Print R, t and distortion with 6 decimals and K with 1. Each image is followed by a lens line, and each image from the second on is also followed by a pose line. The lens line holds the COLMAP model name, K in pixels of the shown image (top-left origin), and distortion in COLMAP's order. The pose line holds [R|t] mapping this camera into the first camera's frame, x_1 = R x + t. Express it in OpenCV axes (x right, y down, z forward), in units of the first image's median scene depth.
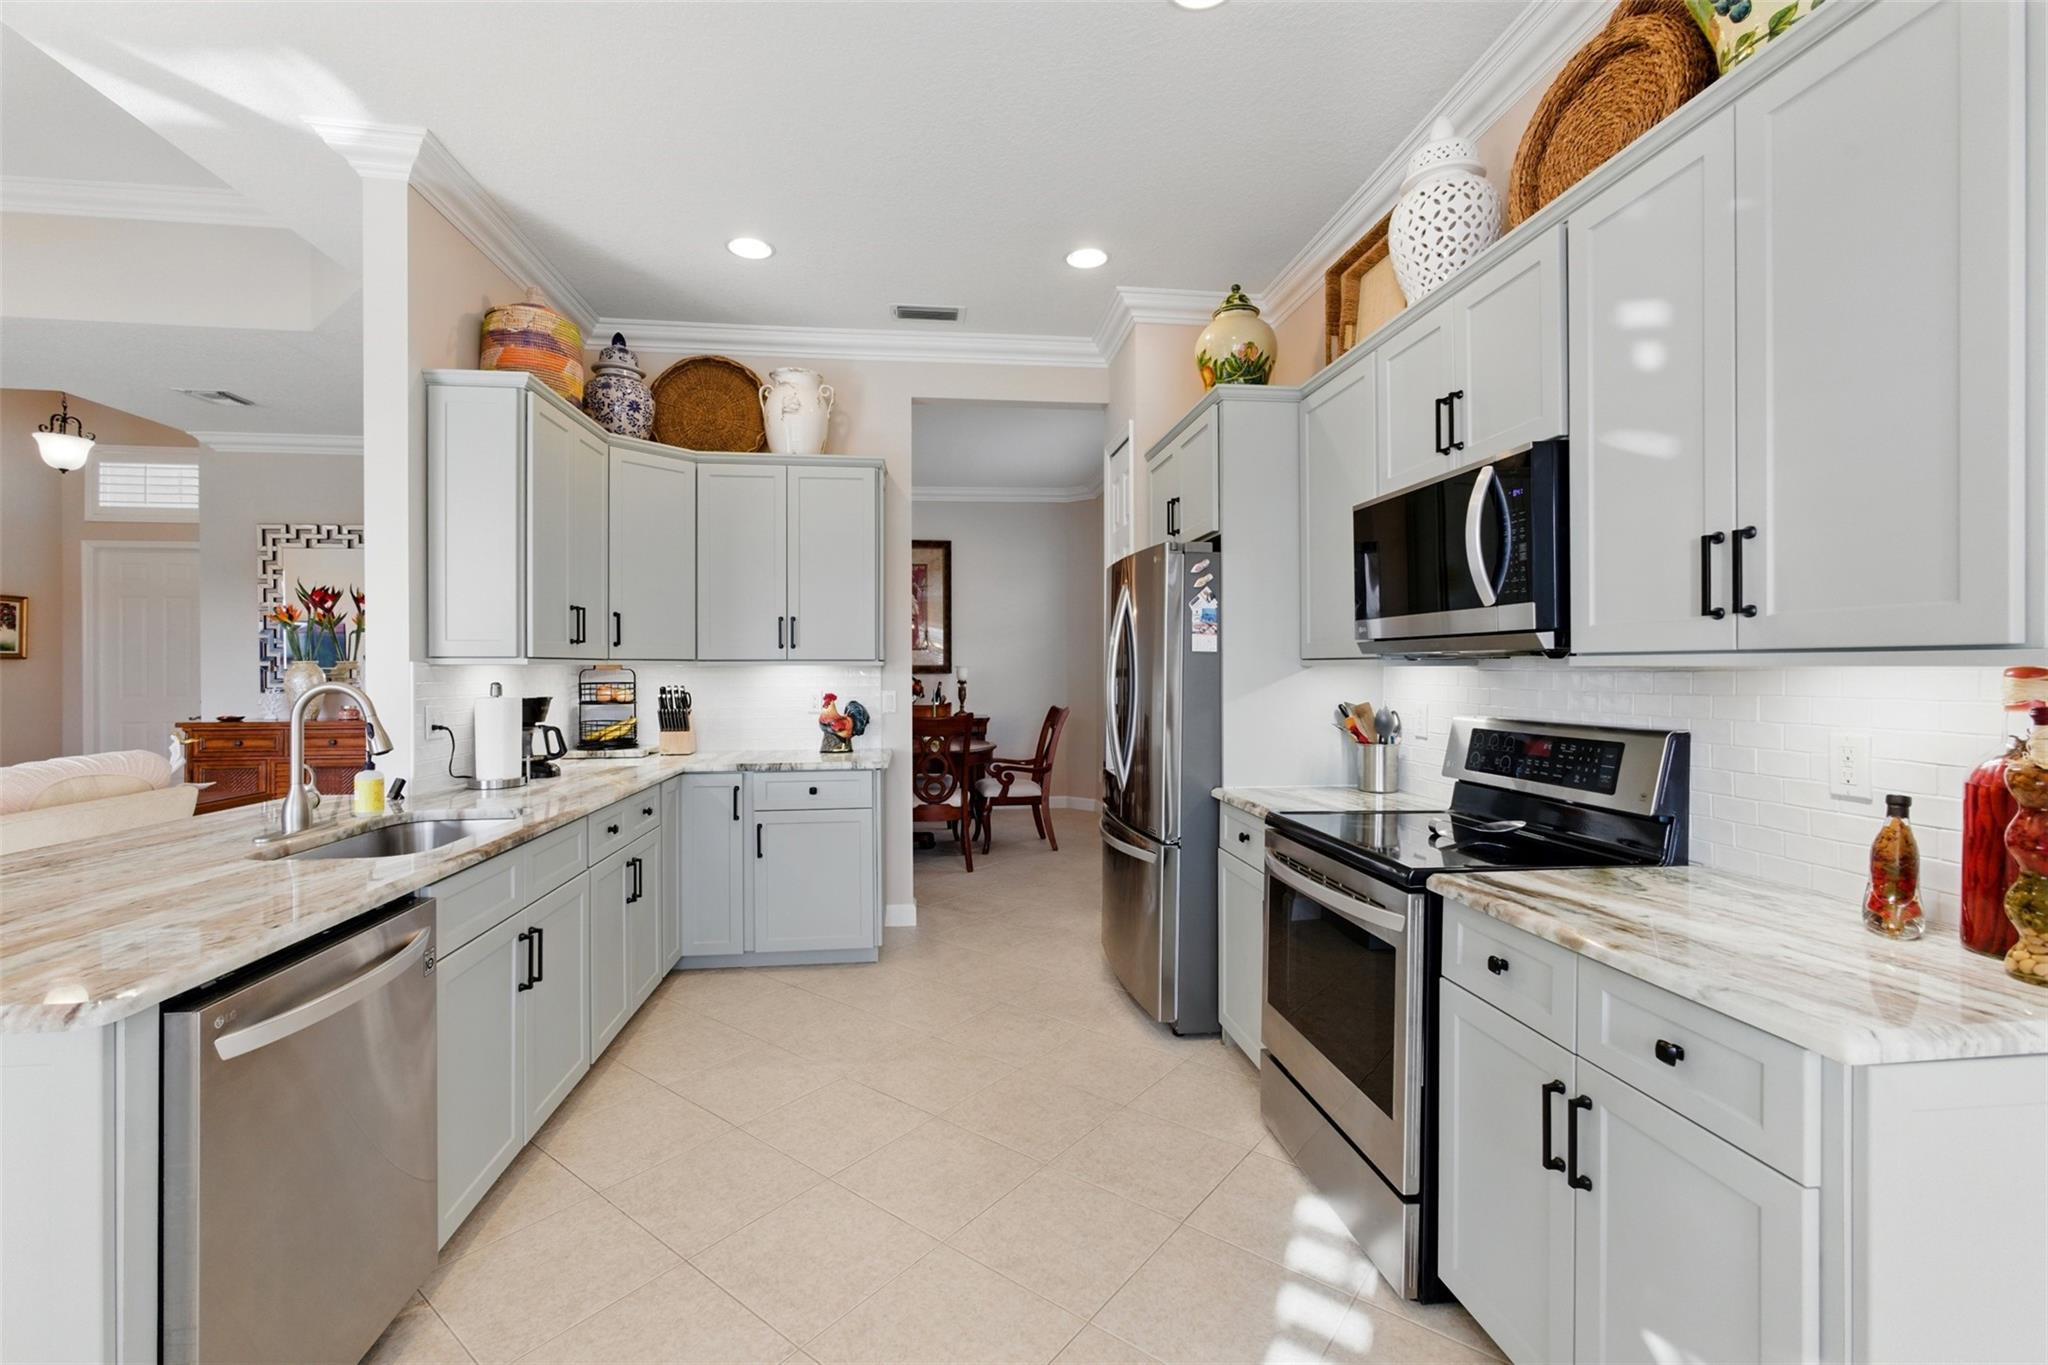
lens RADIAL K [[879.2, 0, 1019.3], [0, 879.2, 668.8], [0, 0, 1]] dist [-0.002663, 0.000185]
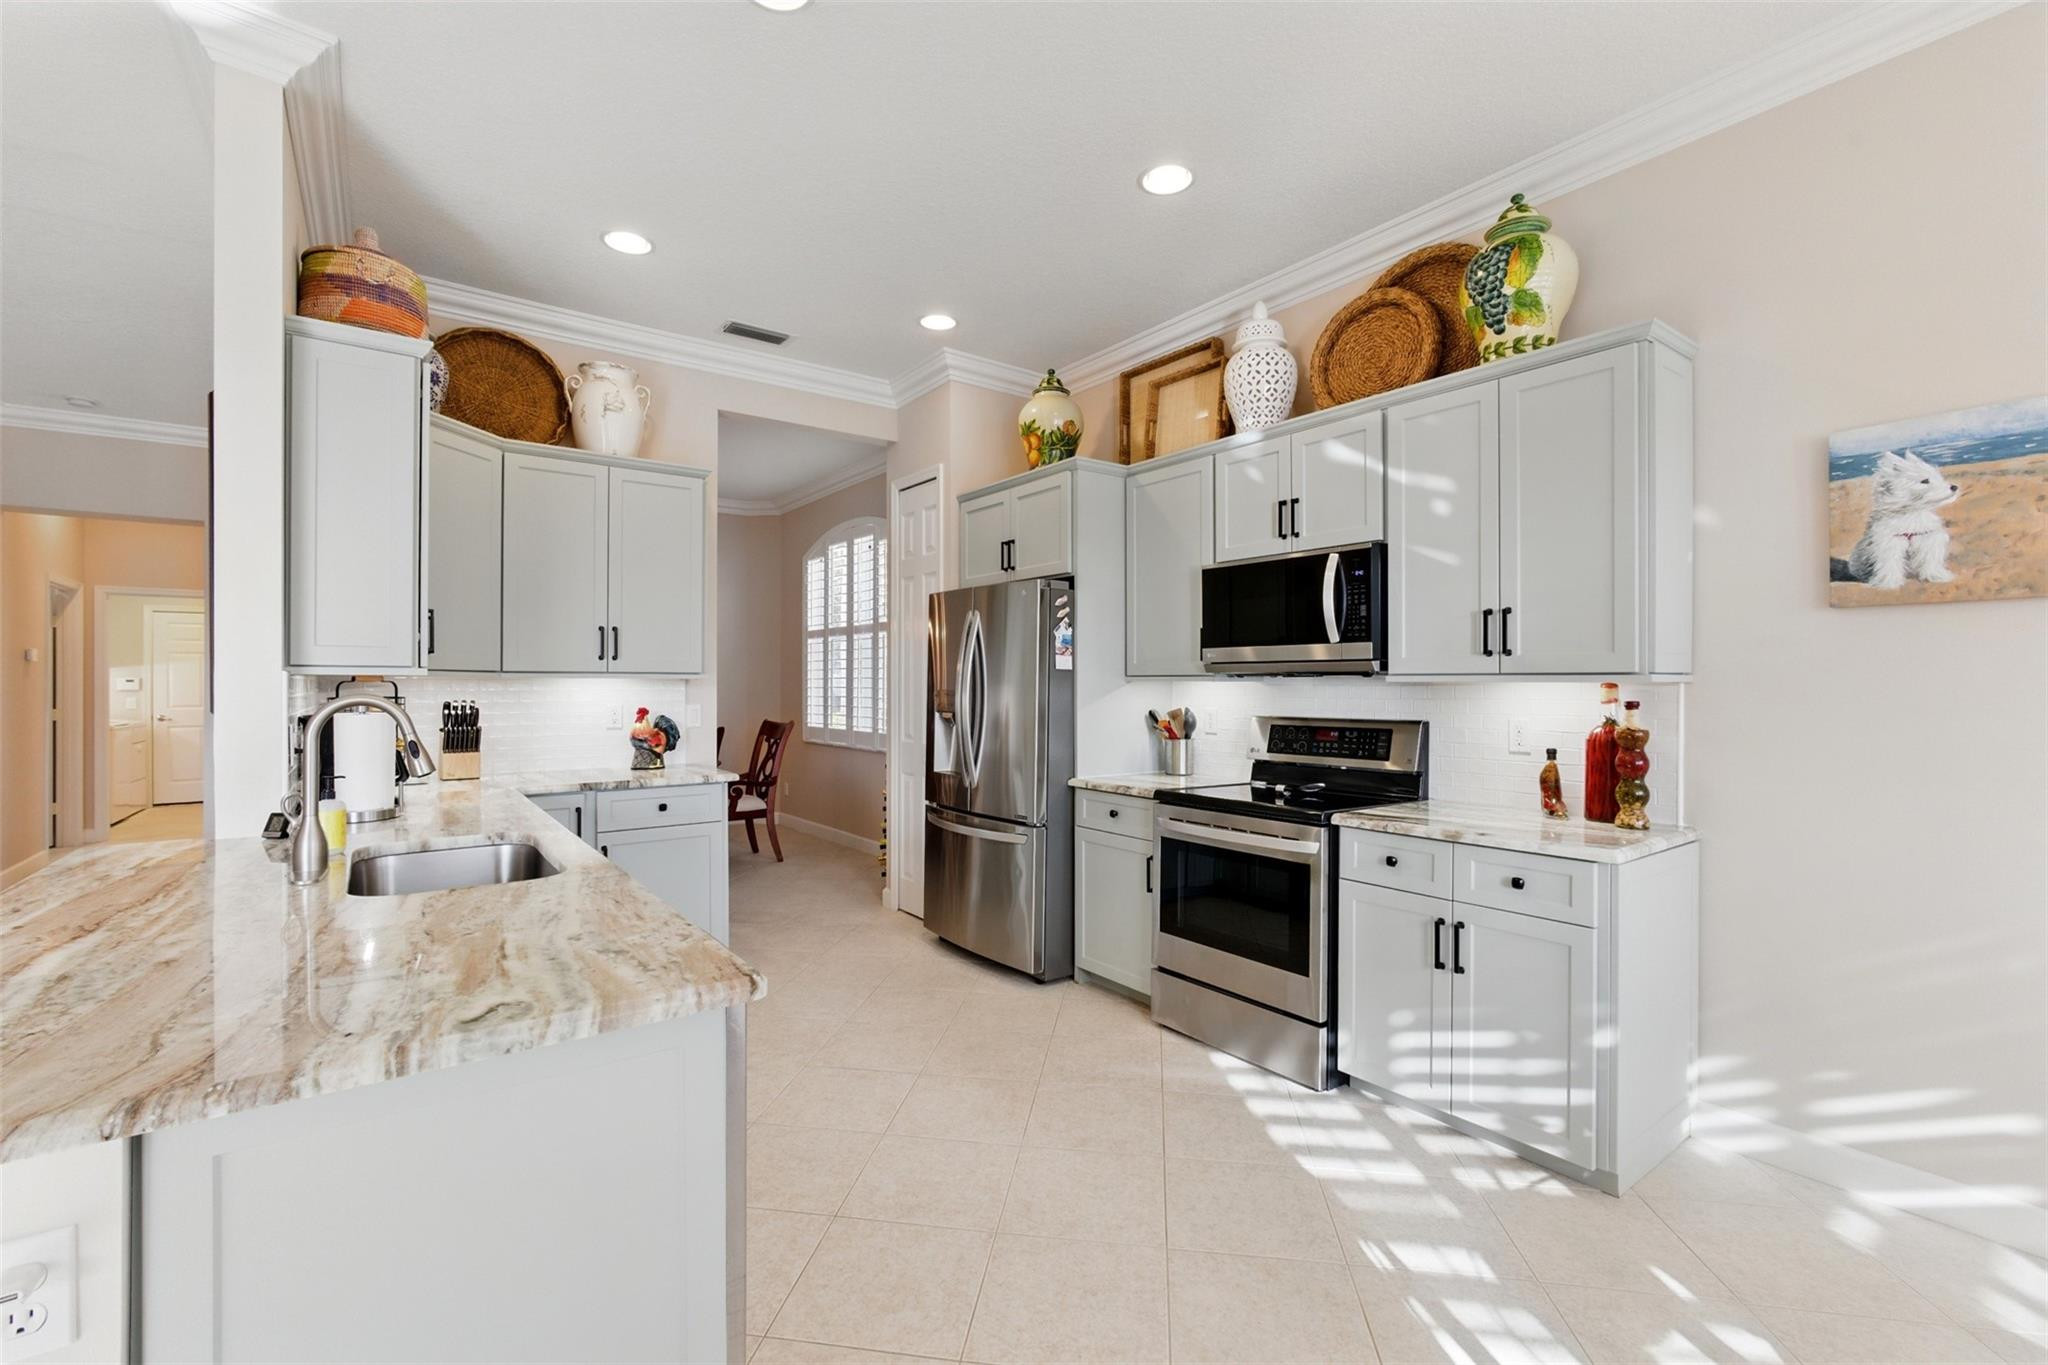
lens RADIAL K [[879.9, 0, 1024.0], [0, 879.9, 682.5], [0, 0, 1]] dist [-0.002871, 0.000456]
pose [[0.867259, 0.003751, 0.497843, -0.439542], [-0.002644, 0.999992, -0.002928, 0.002764], [-0.497850, 0.001223, 0.867262, -0.048546]]
